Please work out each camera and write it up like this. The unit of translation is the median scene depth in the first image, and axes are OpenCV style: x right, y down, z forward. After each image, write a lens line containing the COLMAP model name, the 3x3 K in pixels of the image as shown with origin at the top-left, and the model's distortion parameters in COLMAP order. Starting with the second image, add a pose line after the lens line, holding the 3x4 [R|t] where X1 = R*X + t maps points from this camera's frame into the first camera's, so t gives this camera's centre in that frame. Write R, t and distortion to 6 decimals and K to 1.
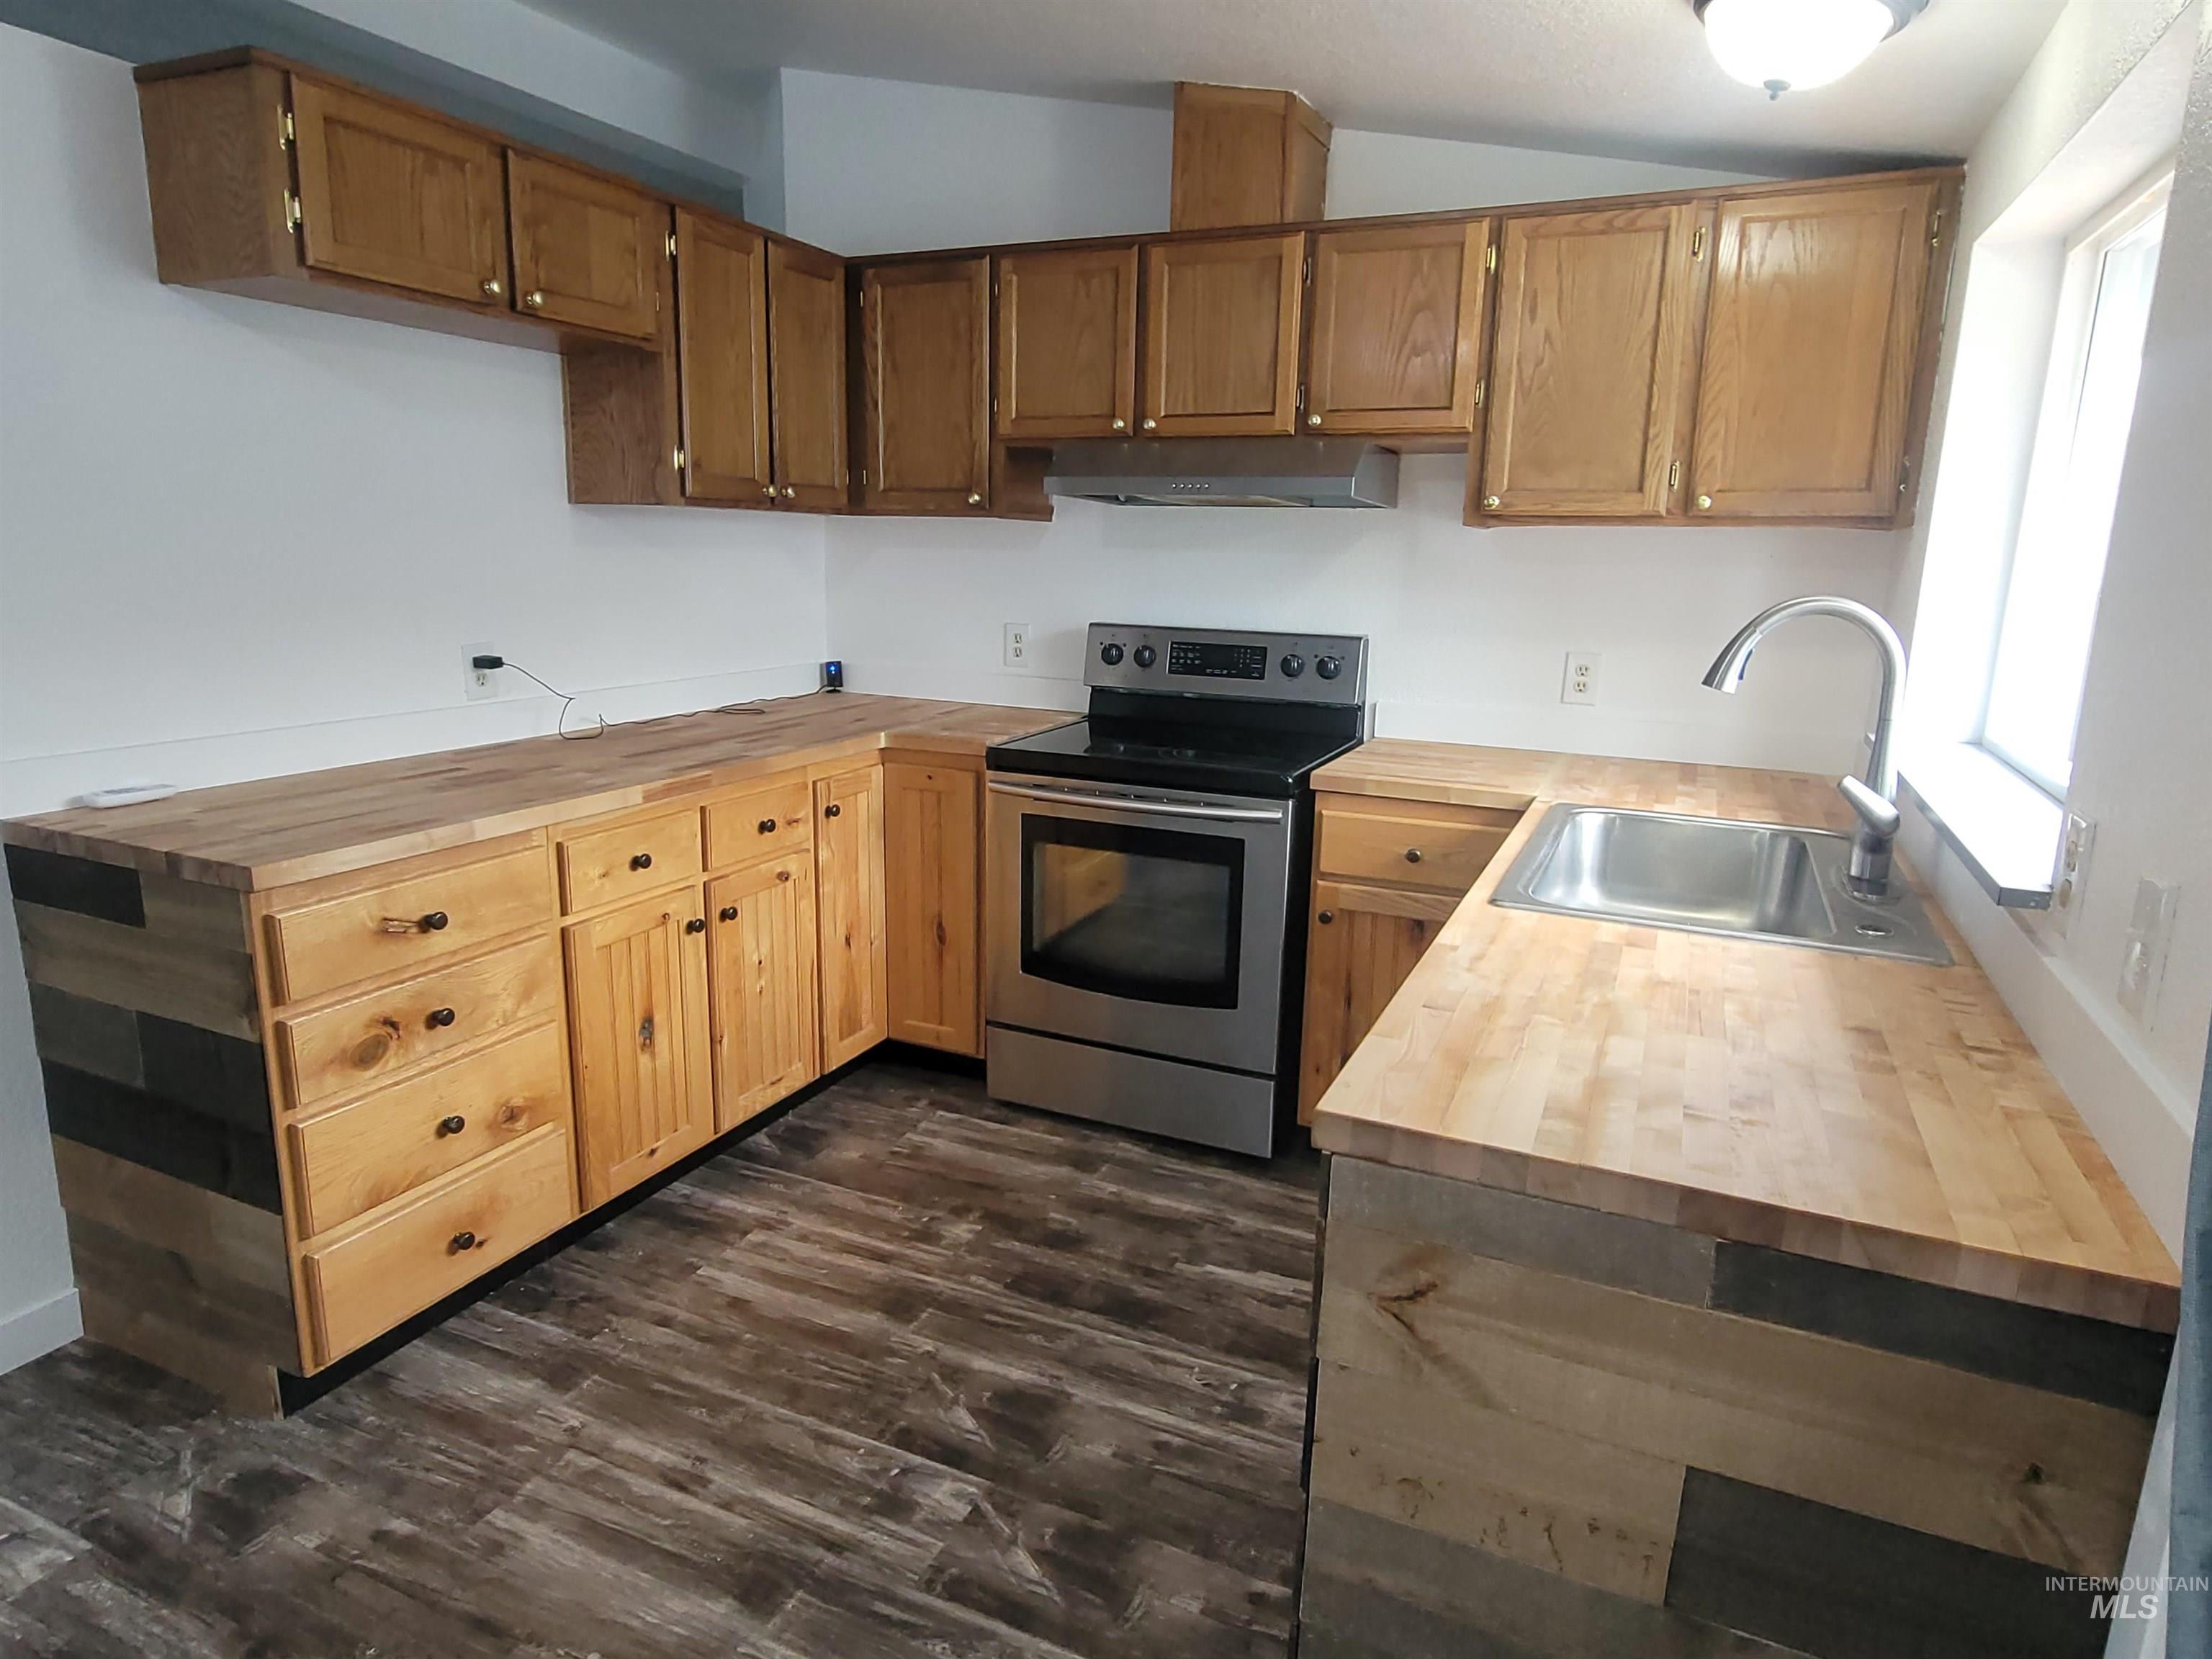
lens RADIAL K [[1295.5, 0, 1106.0], [0, 1295.5, 829.5], [0, 0, 1]] dist [-0.002641, 0.000406]
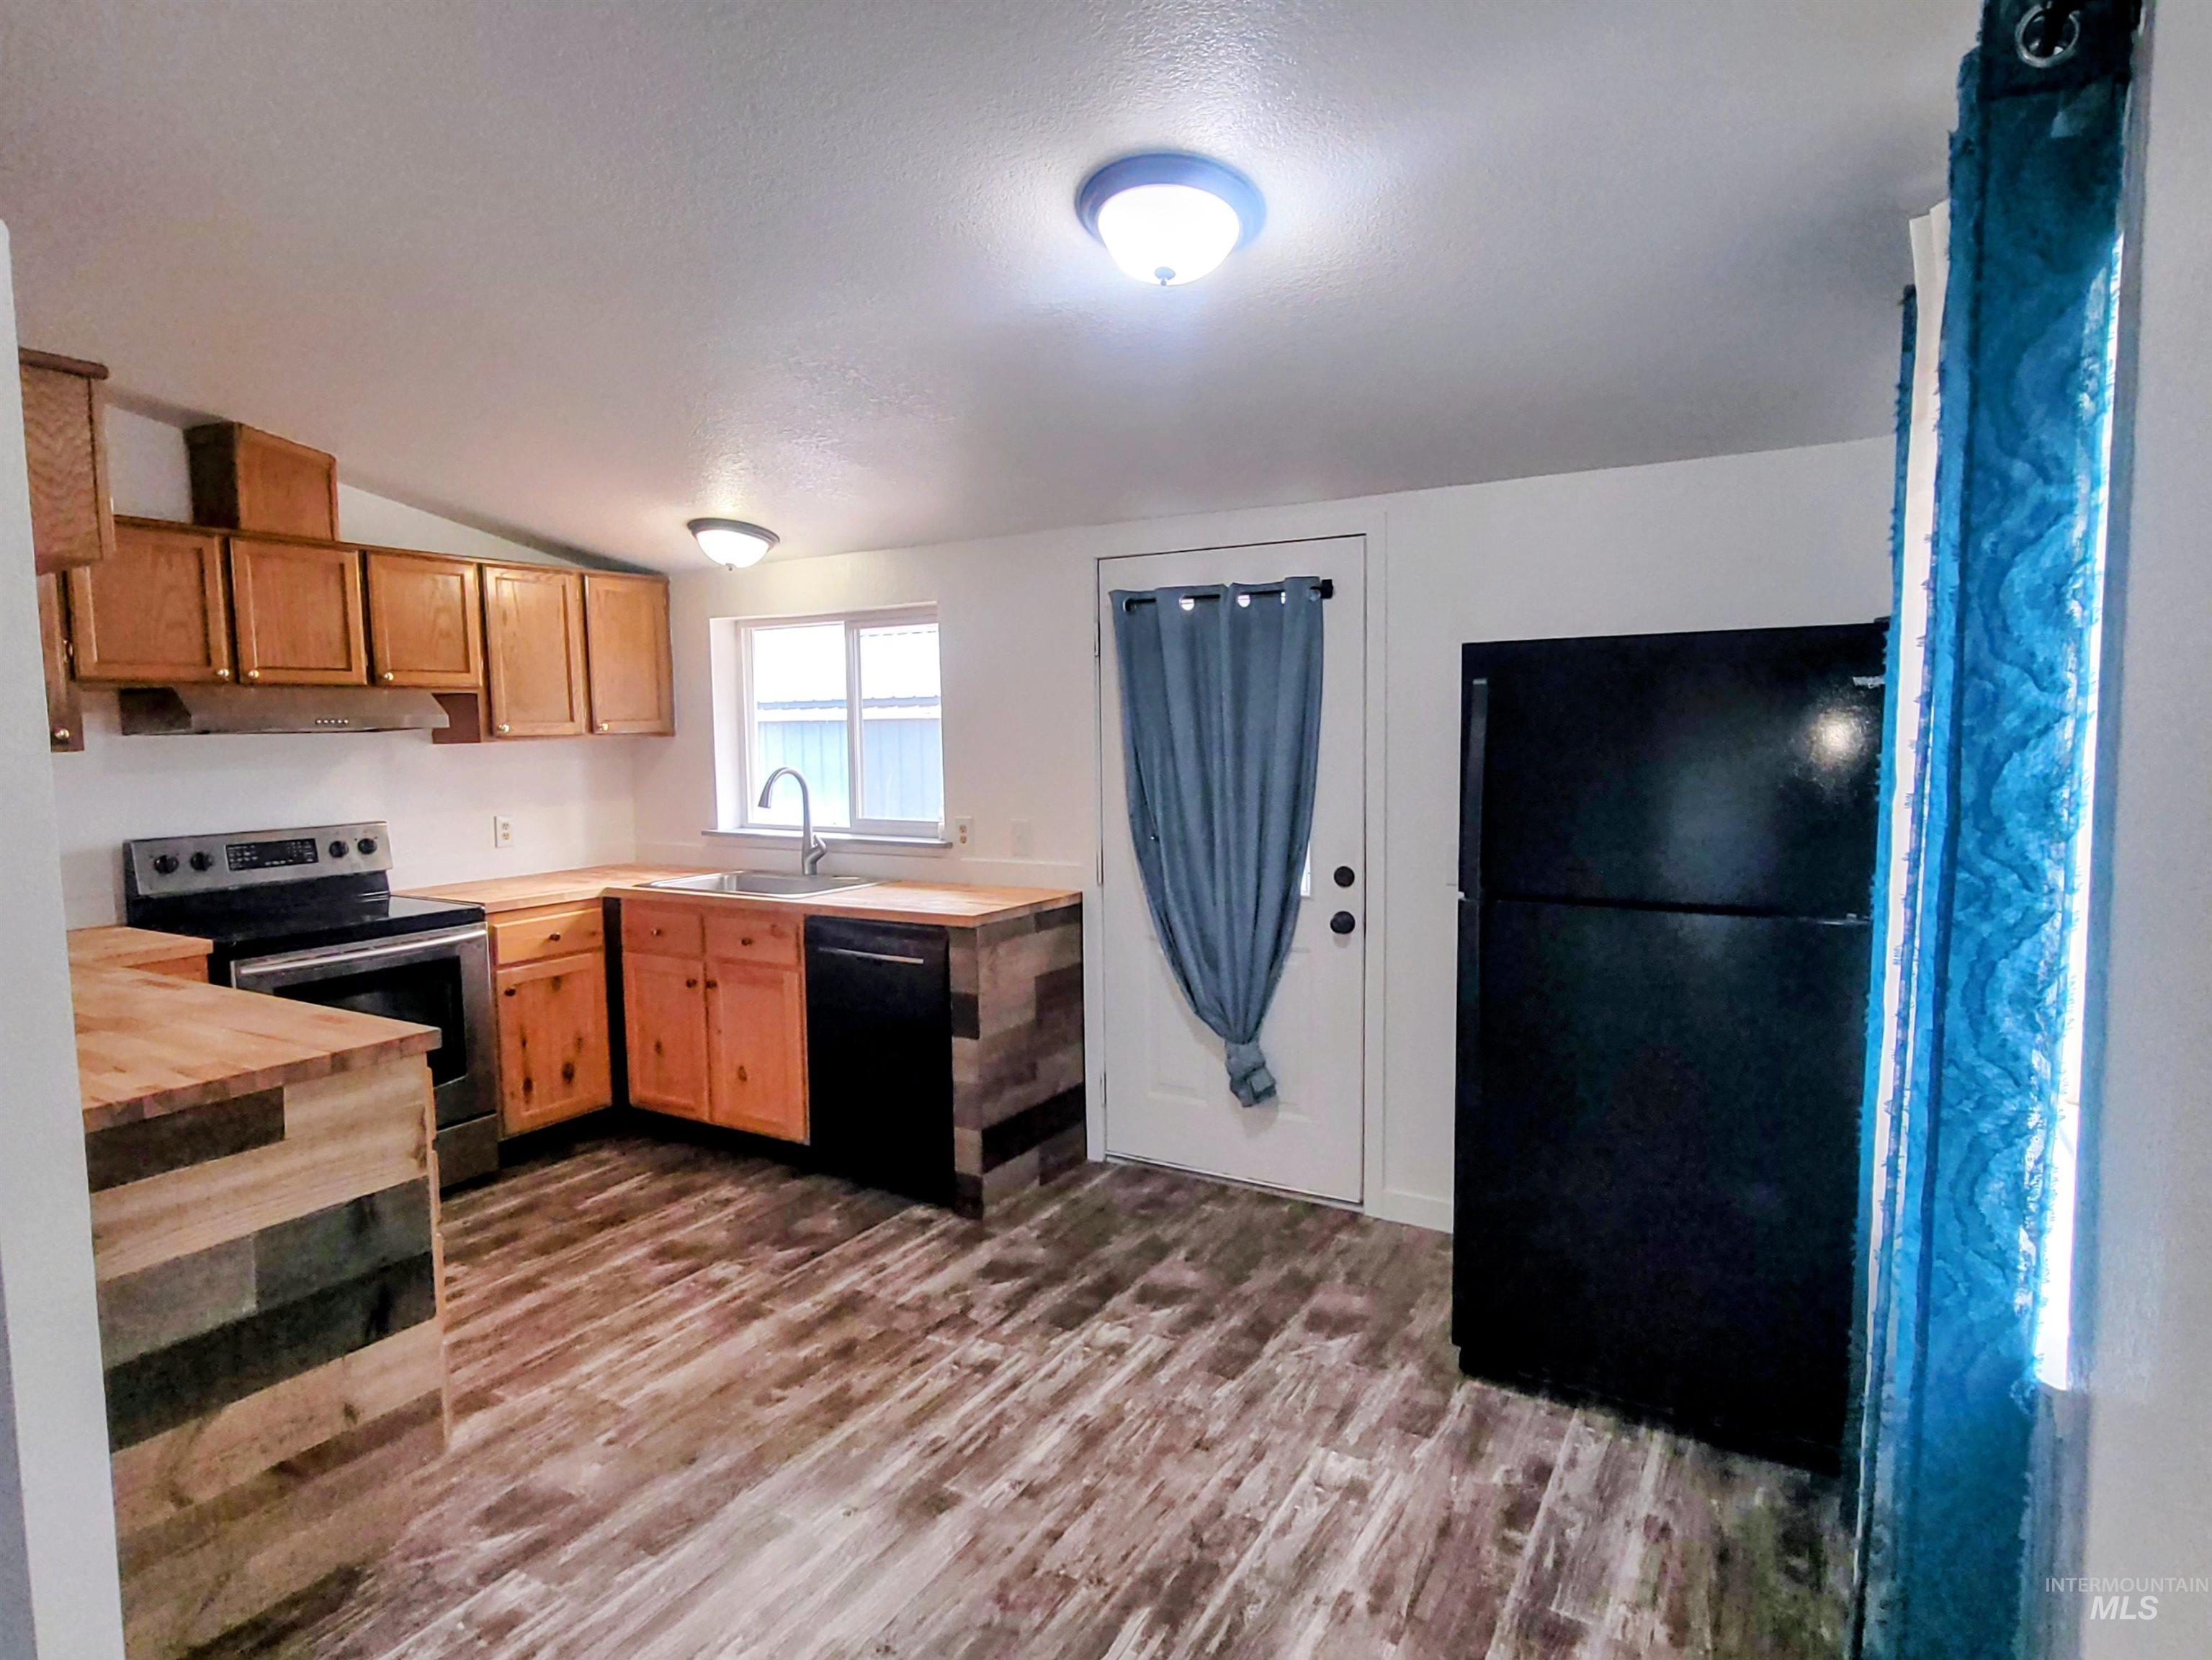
lens RADIAL K [[1140.7, 0, 1106.9], [0, 1140.7, 812.5], [0, 0, 1]] dist [-0.002645, -0.000445]
pose [[0.119317, -0.098059, 0.988002, -1.324823], [0.234519, 0.969736, 0.067924, -0.081294], [-0.964761, 0.223601, 0.138703, 0.087884]]
